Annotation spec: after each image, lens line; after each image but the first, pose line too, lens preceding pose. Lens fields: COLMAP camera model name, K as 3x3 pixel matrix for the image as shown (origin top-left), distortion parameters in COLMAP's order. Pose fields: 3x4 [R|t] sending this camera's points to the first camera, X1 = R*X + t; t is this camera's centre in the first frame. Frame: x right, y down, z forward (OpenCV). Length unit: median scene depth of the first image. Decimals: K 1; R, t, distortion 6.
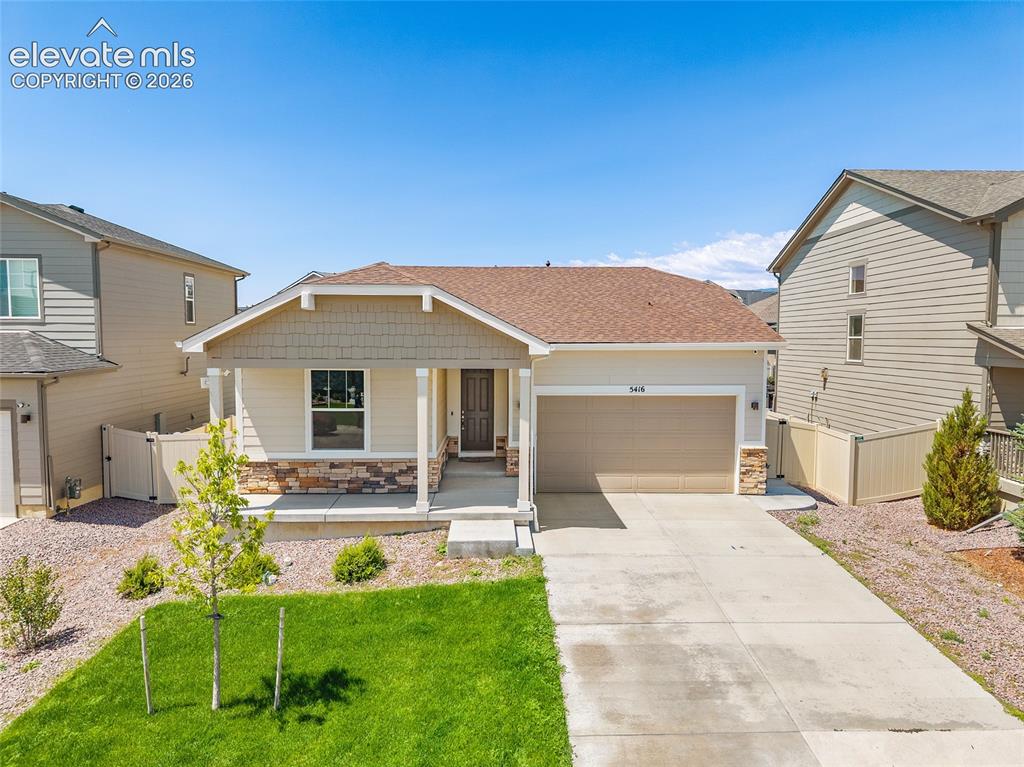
lens RADIAL K [[689.5, 0, 512.0], [0, 689.5, 383.5], [0, 0, 1]] dist [0.008132, -0.003249]
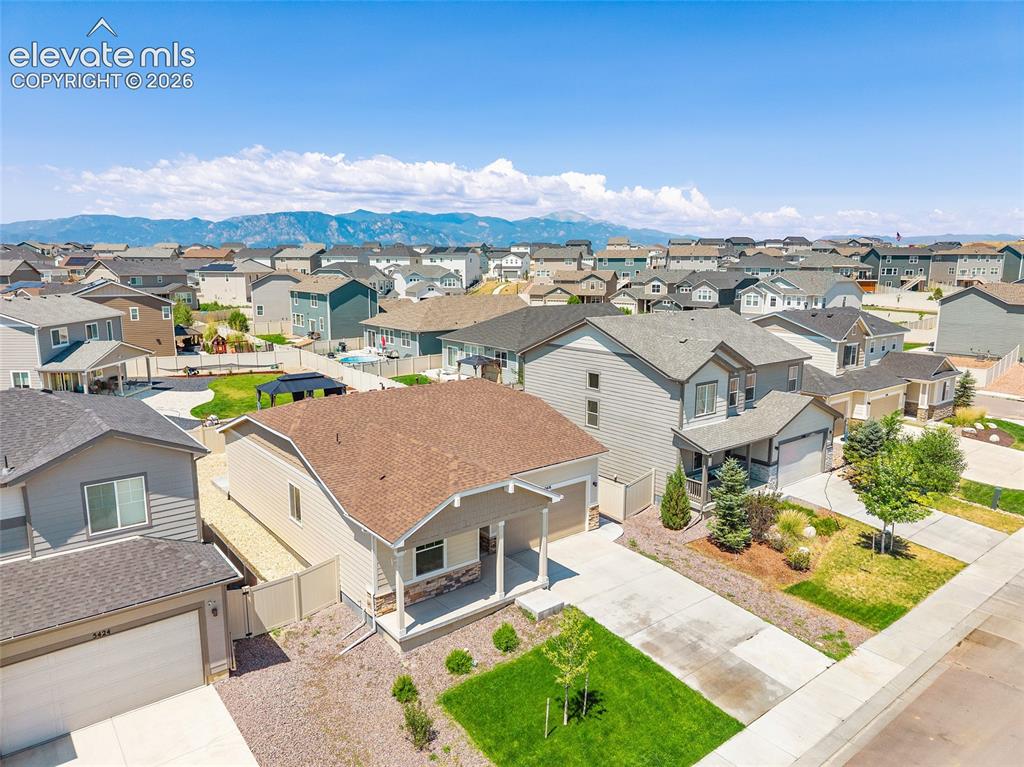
lens RADIAL K [[684.9, 0, 512.0], [0, 684.9, 383.5], [0, 0, 1]] dist [0.009082, -0.003974]
pose [[0.795954, -0.106103, 0.595986, -1.062334], [0.040072, 0.991595, 0.123016, -0.559719], [-0.604029, -0.074033, 0.793516, -0.374997]]
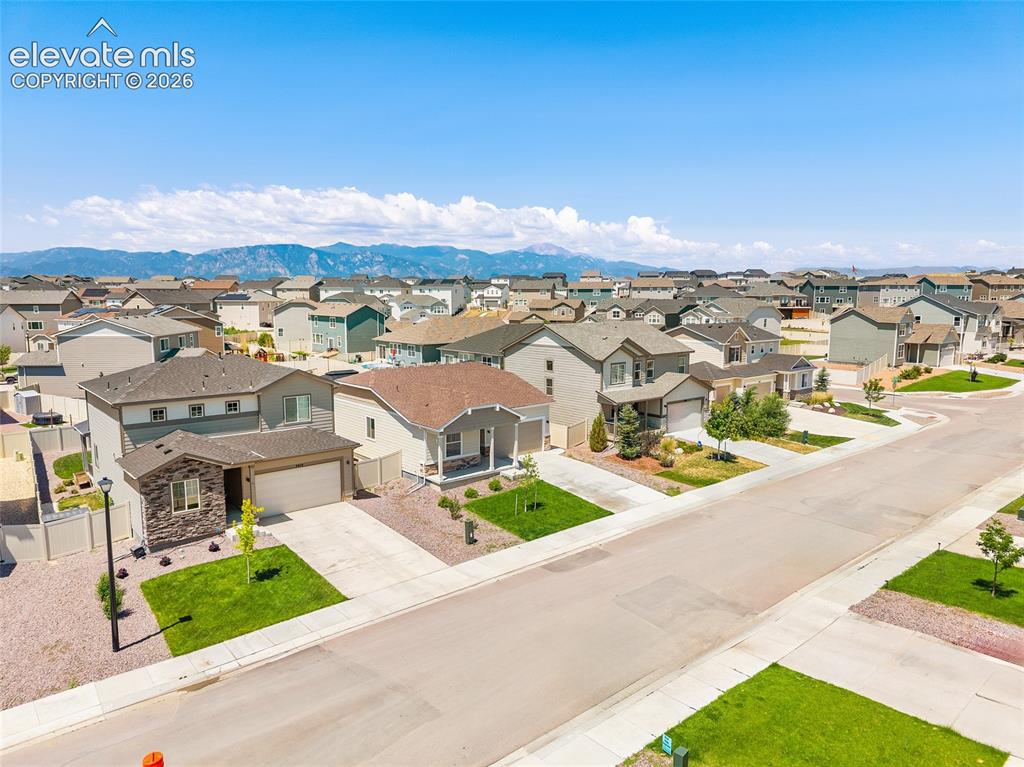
lens RADIAL K [[684.9, 0, 512.0], [0, 684.9, 383.5], [0, 0, 1]] dist [0.009082, -0.003974]
pose [[0.777750, -0.083348, 0.623023, -1.952952], [0.043341, 0.995922, 0.079130, -0.456055], [-0.627078, -0.034541, 0.778190, -1.498739]]
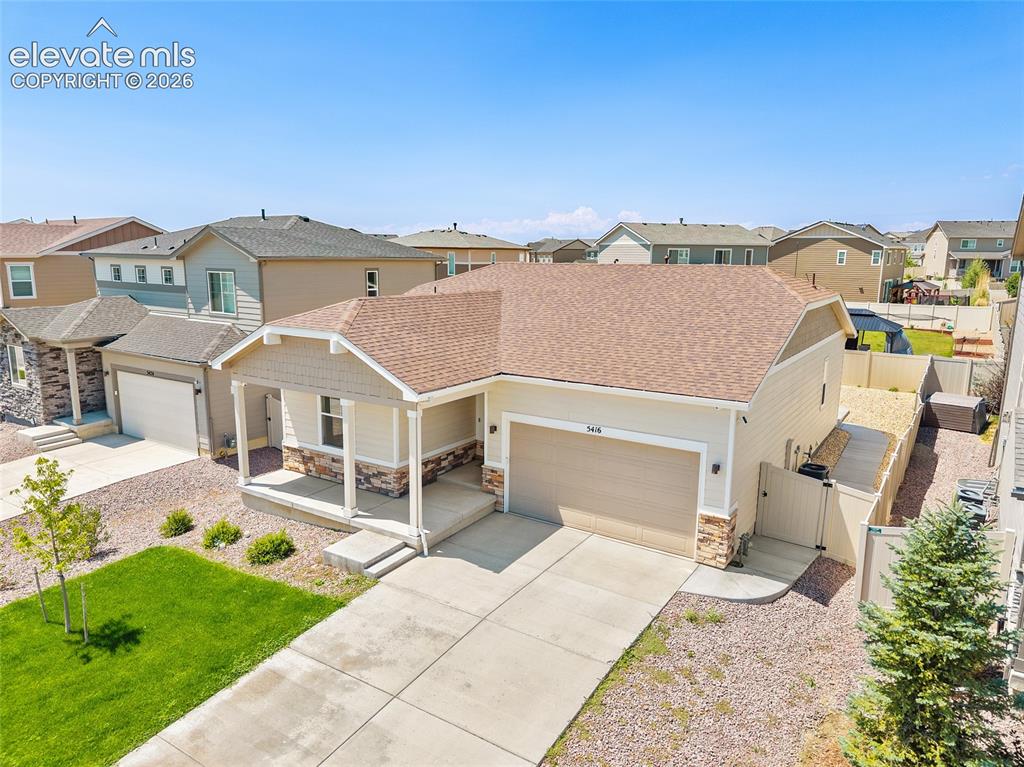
lens RADIAL K [[694.4, 0, 512.0], [0, 694.4, 383.5], [0, 0, 1]] dist [0.006134, -0.001346]
pose [[0.823672, 0.110704, -0.556155, 0.715293], [-0.046828, 0.990688, 0.127846, -0.200270], [0.565129, -0.079259, 0.821186, 0.179103]]
